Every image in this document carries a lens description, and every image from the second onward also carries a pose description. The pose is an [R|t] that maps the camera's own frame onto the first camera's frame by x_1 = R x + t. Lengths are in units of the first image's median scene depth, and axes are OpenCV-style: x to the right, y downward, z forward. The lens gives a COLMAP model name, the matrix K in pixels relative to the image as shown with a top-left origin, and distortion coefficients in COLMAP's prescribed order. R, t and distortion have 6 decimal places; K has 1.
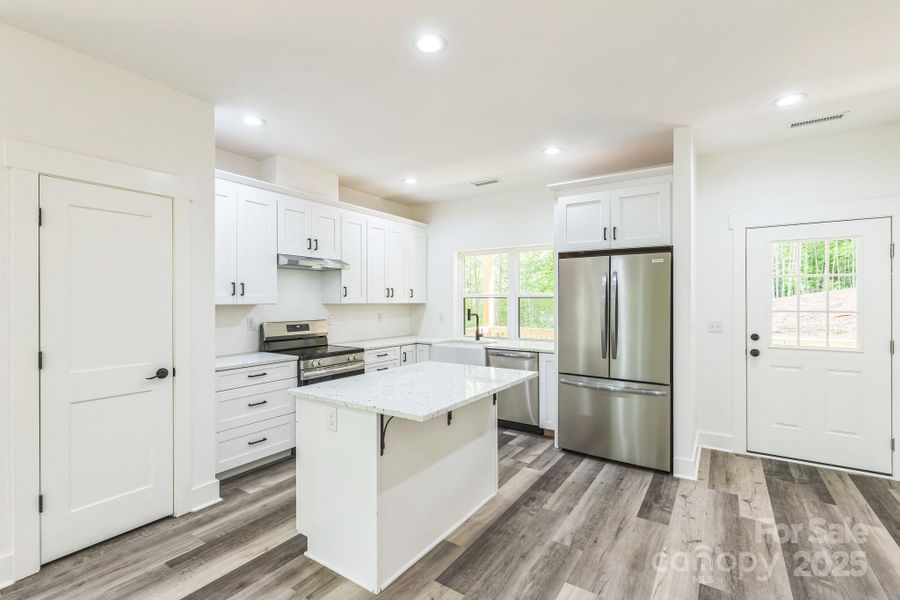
lens RADIAL K [[406.6, 0, 450.0], [0, 406.6, 300.0], [0, 0, 1]] dist [0.004346, 0.000129]
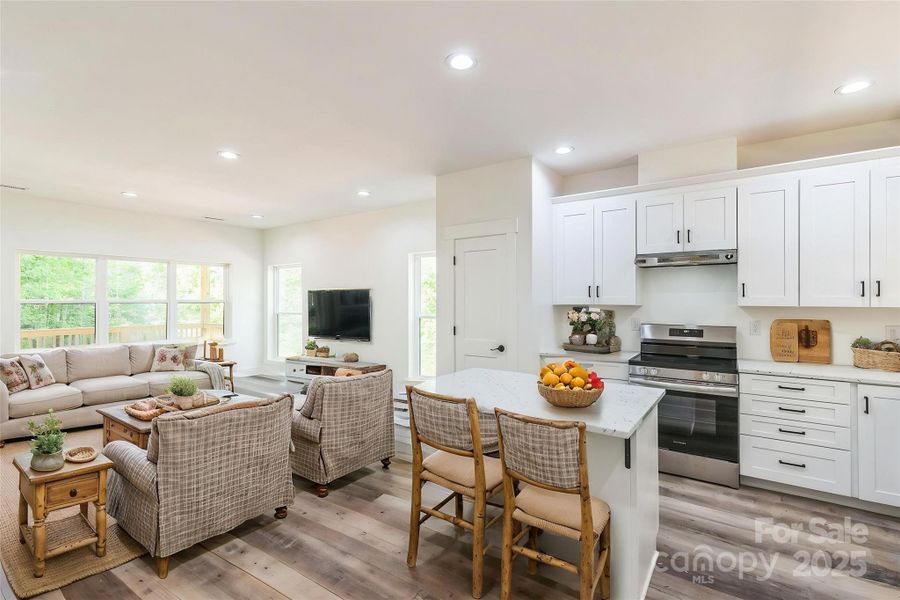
lens RADIAL K [[409.3, 0, 450.0], [0, 409.3, 297.5], [0, 0, 1]] dist [0.002416, 0.000094]
pose [[-0.015860, -0.003402, -0.999868, 0.632924], [0.001111, 0.999994, -0.003420, -0.006555], [0.999874, -0.001165, -0.015856, 0.611848]]
